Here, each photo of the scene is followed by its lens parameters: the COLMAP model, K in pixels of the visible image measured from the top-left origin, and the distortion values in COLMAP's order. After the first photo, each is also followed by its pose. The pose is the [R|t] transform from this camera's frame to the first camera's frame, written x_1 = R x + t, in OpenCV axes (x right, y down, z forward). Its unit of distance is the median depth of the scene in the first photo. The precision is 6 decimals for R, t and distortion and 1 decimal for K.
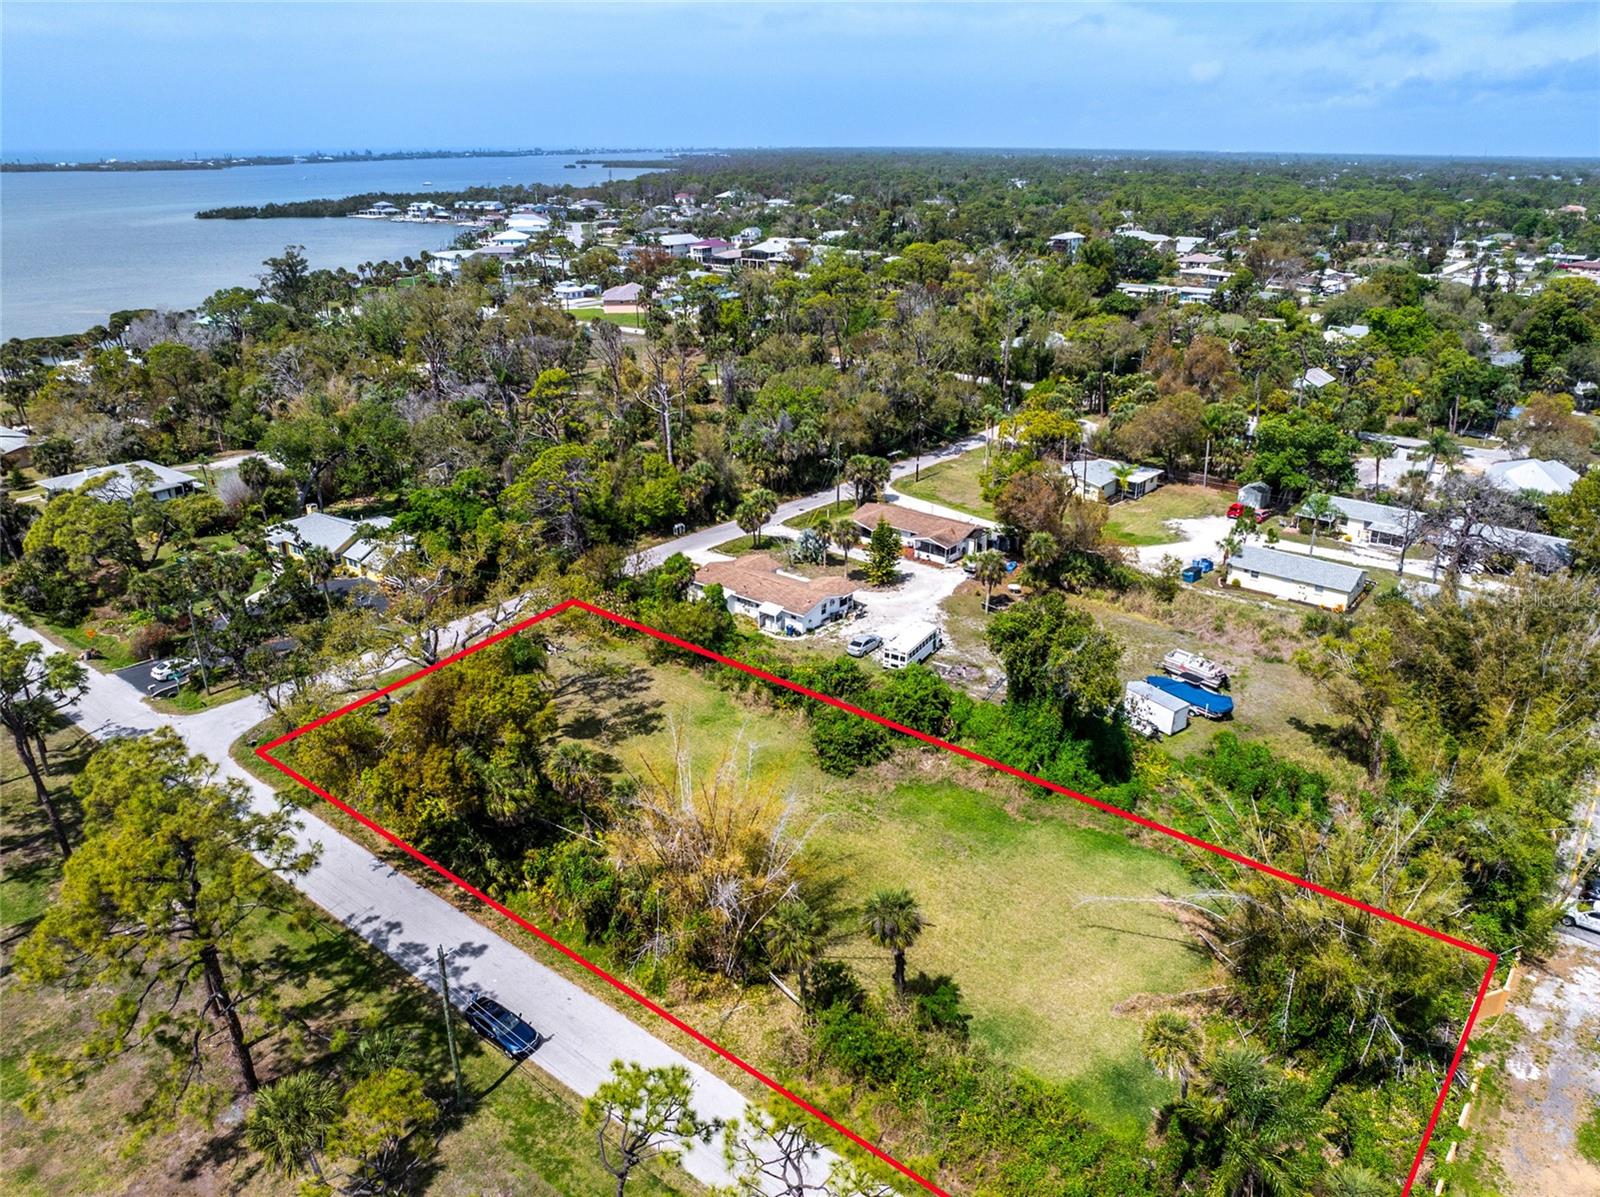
lens RADIAL K [[1145.9, 0, 799.9], [0, 1145.9, 594.1], [0, 0, 1]] dist [-0.045615, 0.014066]
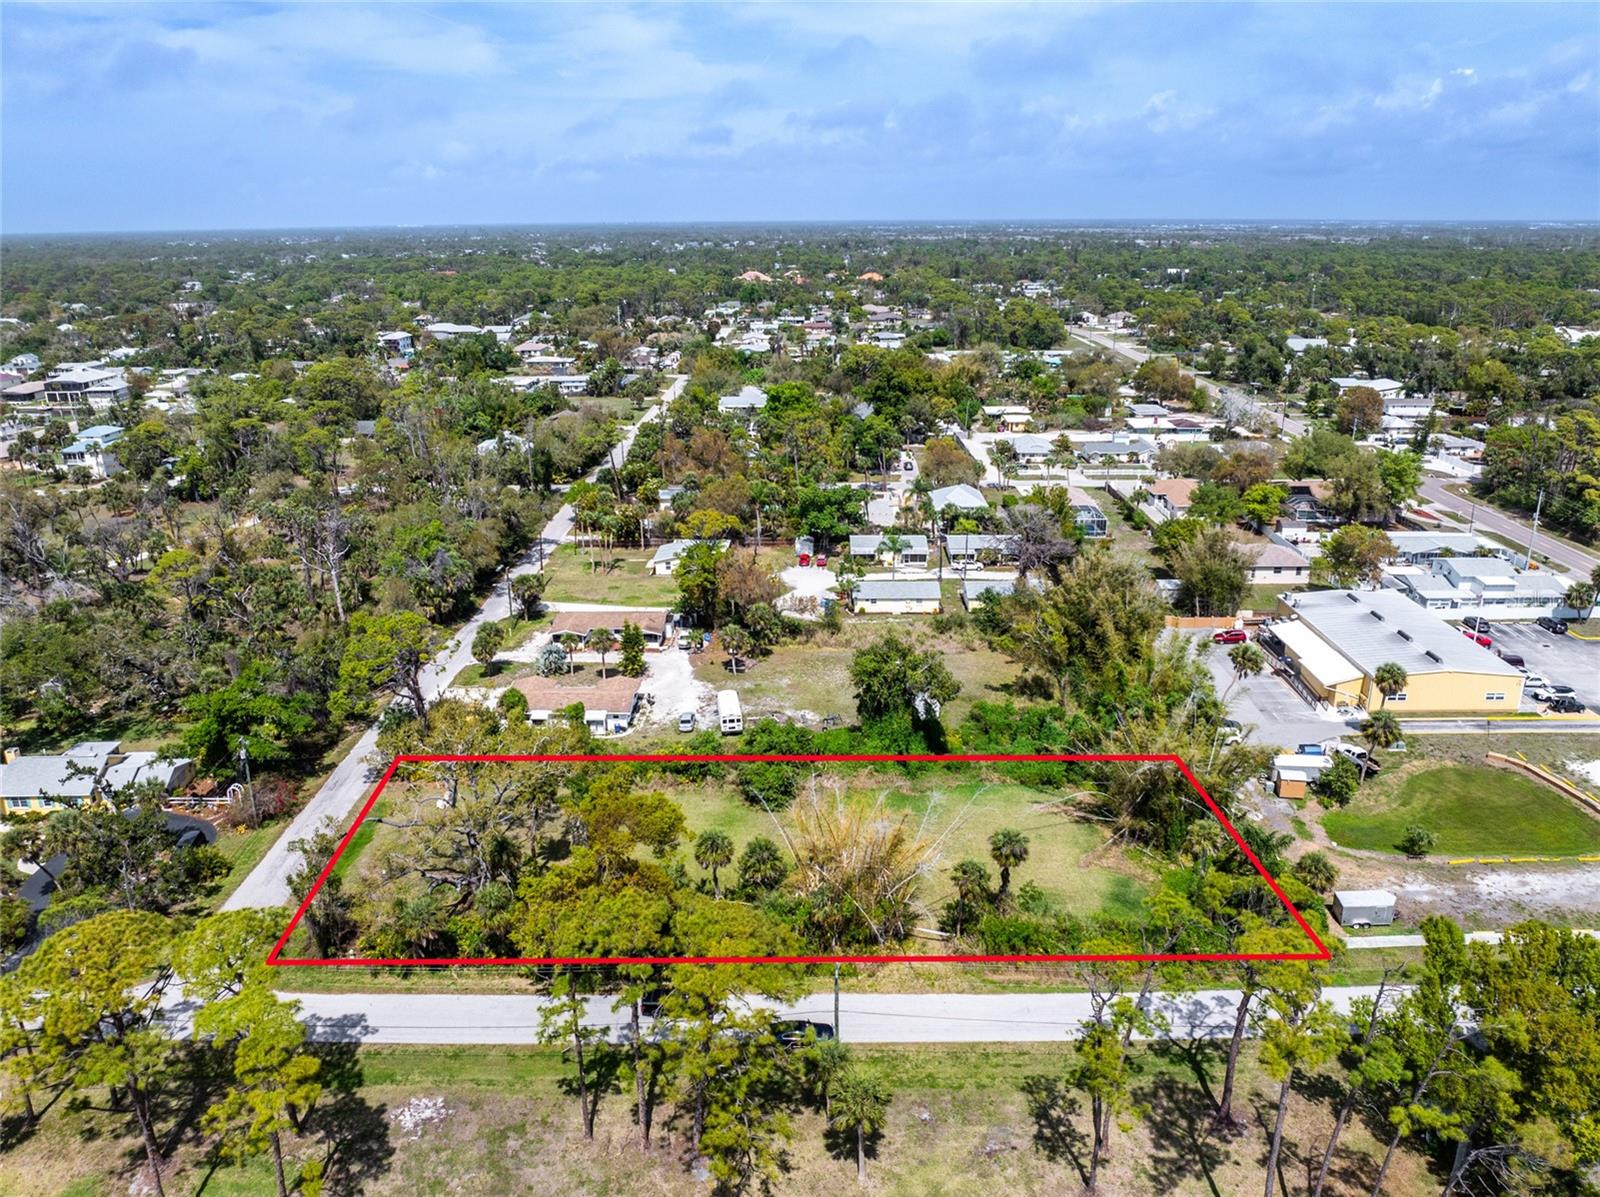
lens RADIAL K [[1145.9, 0, 798.3], [0, 1145.9, 607.9], [0, 0, 1]] dist [-0.045615, 0.014066]
pose [[0.785909, -0.211048, 0.581211, -0.444287], [0.237812, 0.970818, 0.030954, -0.068960], [-0.570783, 0.113892, 0.813164, -0.065257]]
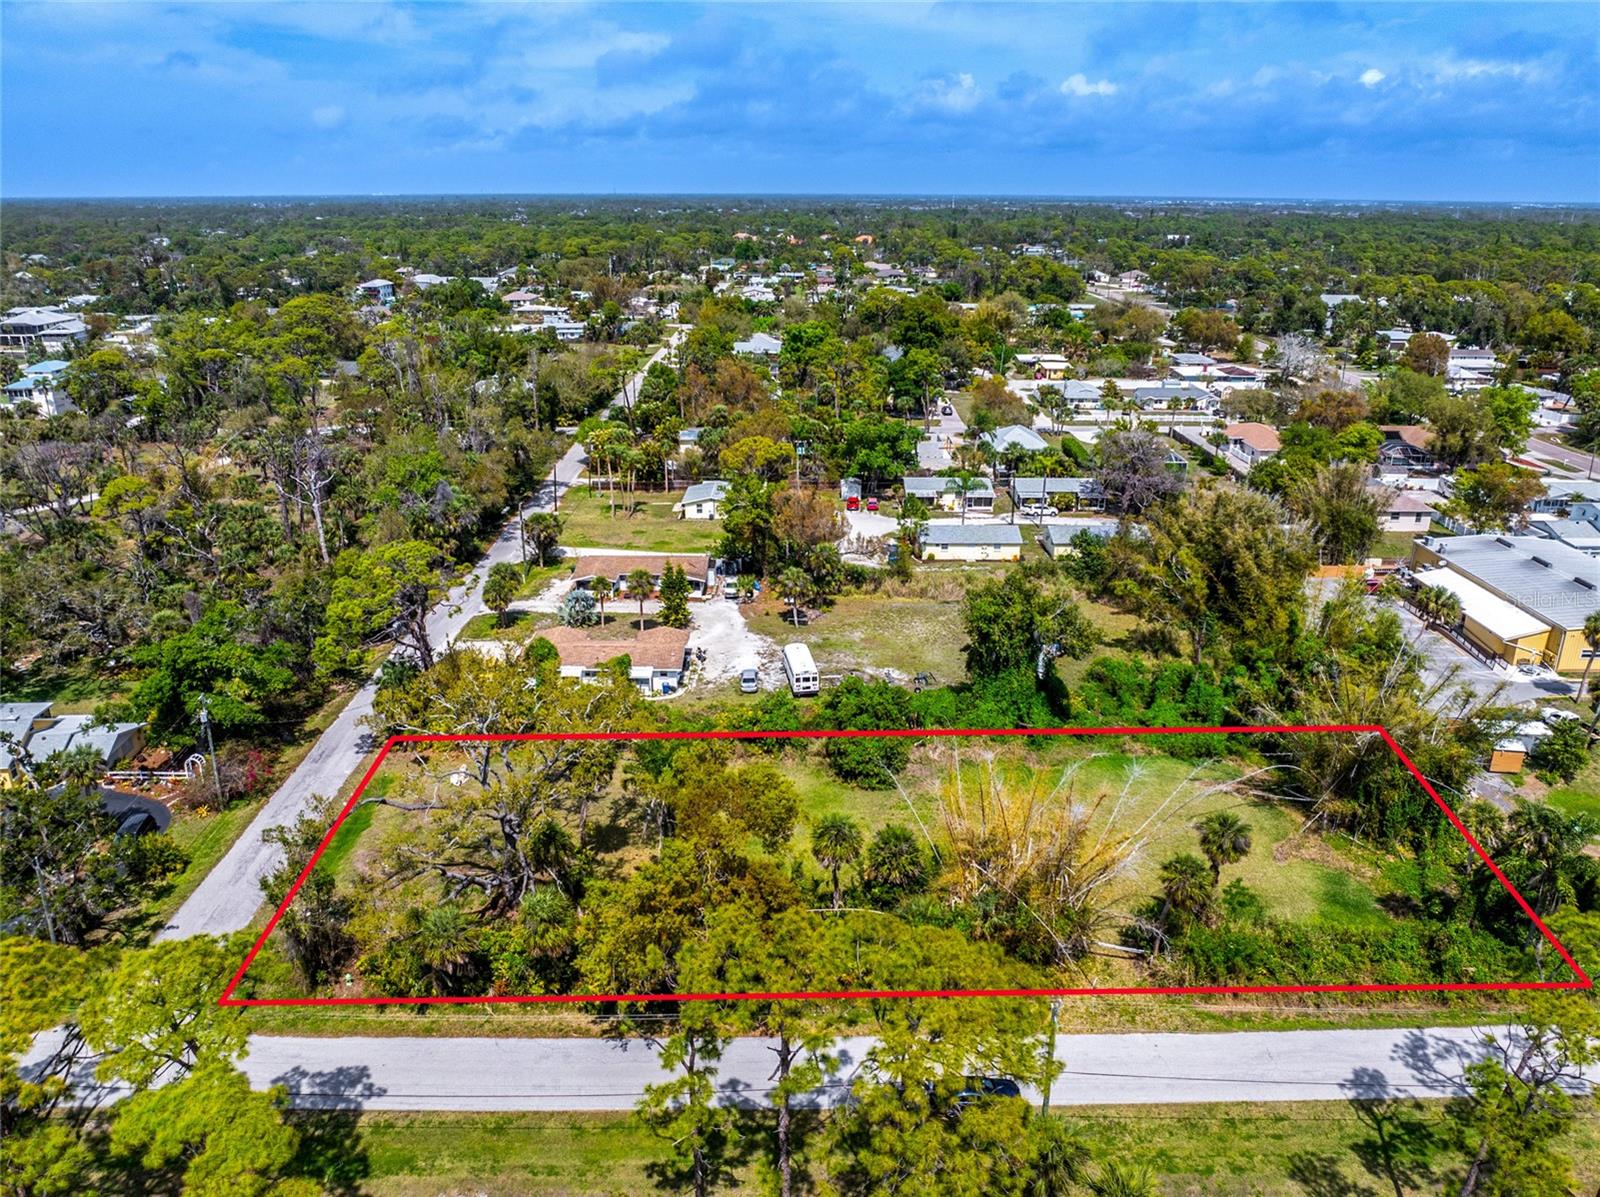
lens RADIAL K [[1145.9, 0, 799.0], [0, 1145.9, 597.0], [0, 0, 1]] dist [-0.045615, 0.014066]
pose [[0.774312, -0.213548, 0.595683, -0.411299], [0.232441, 0.971516, 0.046138, -0.052722], [-0.588568, 0.102736, 0.801894, 0.128058]]
